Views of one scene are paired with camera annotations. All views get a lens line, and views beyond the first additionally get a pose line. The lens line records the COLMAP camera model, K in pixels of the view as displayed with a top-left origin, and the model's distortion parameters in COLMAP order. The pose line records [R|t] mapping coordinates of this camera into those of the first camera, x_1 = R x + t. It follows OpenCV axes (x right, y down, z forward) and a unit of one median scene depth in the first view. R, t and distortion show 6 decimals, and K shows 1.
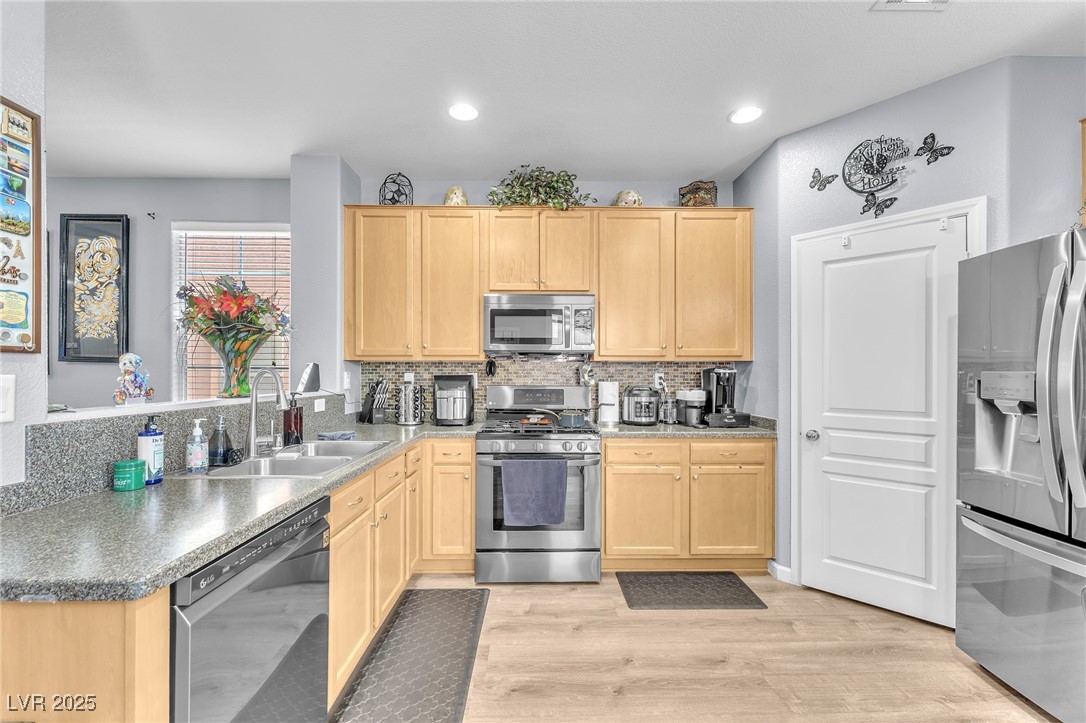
lens RADIAL K [[445.0, 0, 544.6], [0, 445.0, 364.8], [0, 0, 1]] dist [-0.001351, -0.000113]
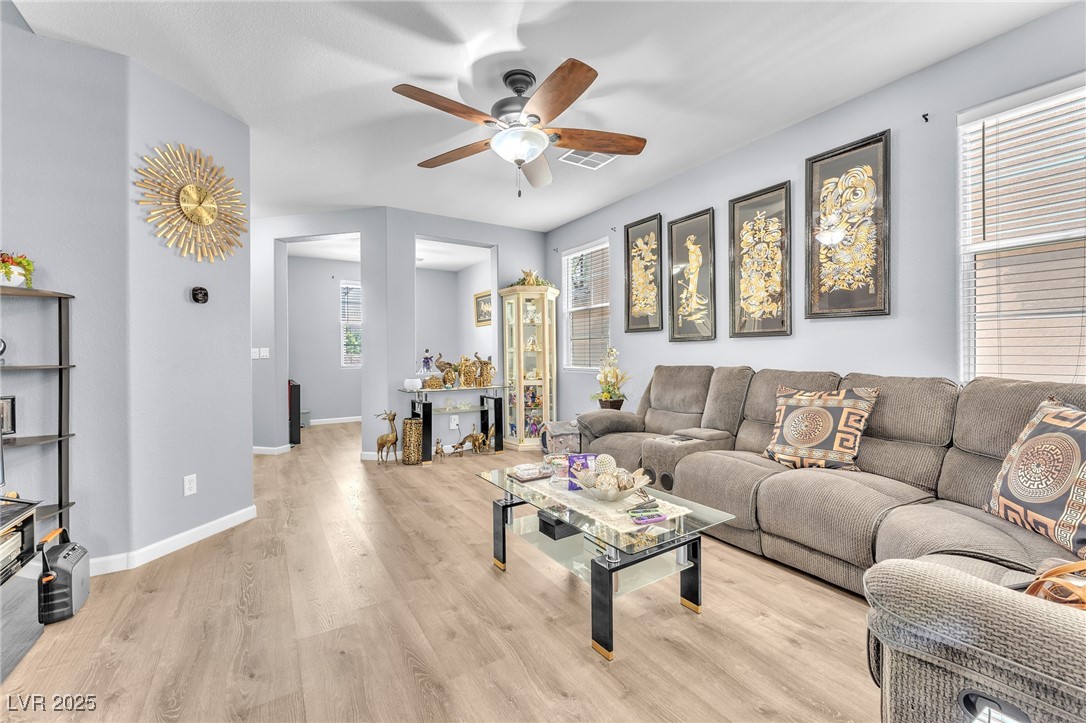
lens RADIAL K [[445.0, 0, 545.7], [0, 445.0, 355.7], [0, 0, 1]] dist [-0.001351, -0.000113]
pose [[0.530961, -0.001661, -0.847395, -0.584984], [0.032052, 0.999322, 0.018124, 0.035472], [0.846790, -0.036784, 0.530654, 0.033881]]
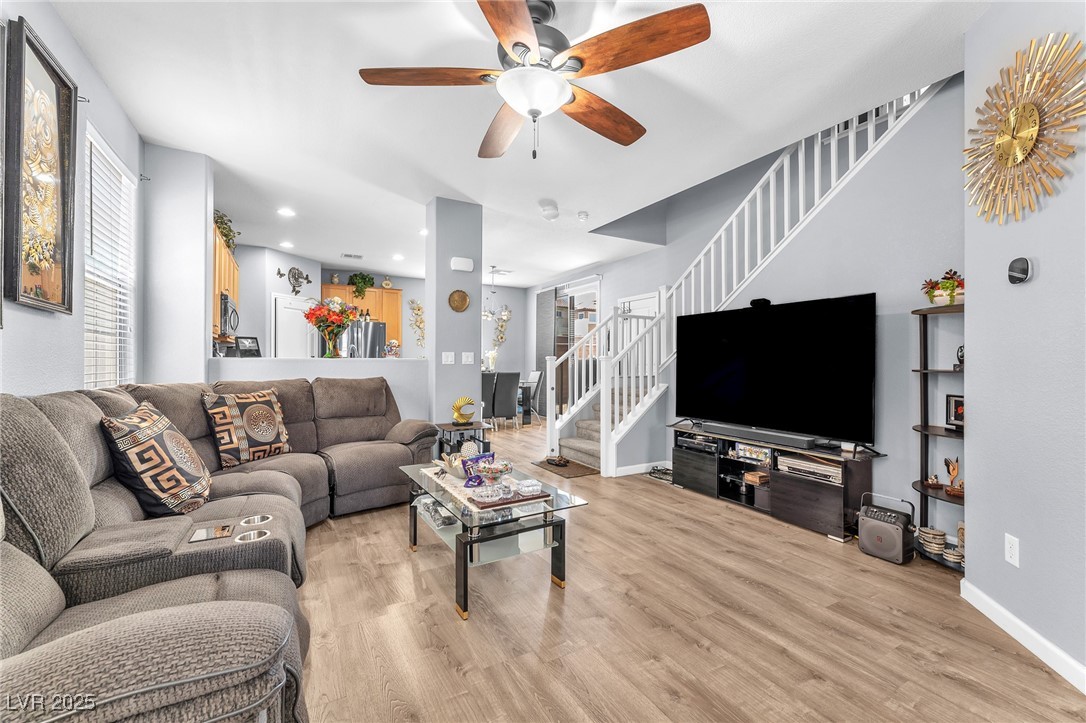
lens RADIAL K [[445.0, 0, 542.9], [0, 445.0, 358.4], [0, 0, 1]] dist [-0.001351, -0.000113]
pose [[-0.489042, -0.001766, 0.872258, -2.006272], [-0.026784, 0.999557, -0.012993, 0.048125], [-0.871849, -0.029717, -0.488873, 0.808322]]
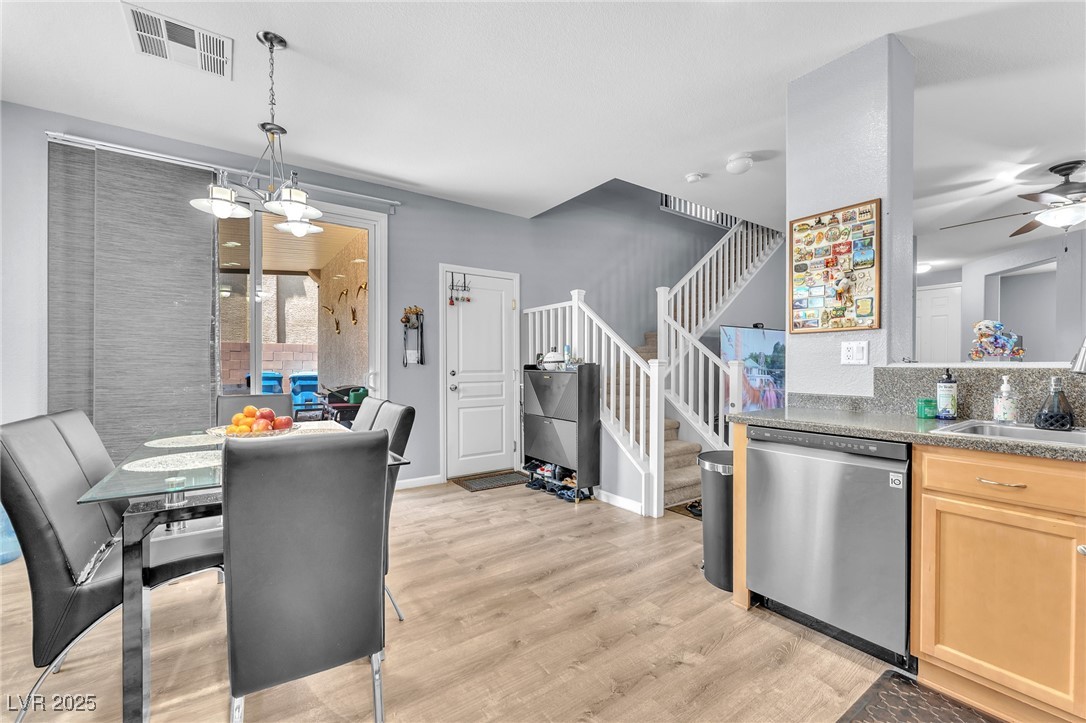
lens RADIAL K [[445.0, 0, 541.5], [0, 445.0, 362.8], [0, 0, 1]] dist [-0.001351, -0.000113]
pose [[-0.822765, -0.000645, -0.568381, 0.974280], [0.013233, 0.999707, -0.020290, 0.124779], [0.568227, -0.024215, -0.822515, 1.600036]]
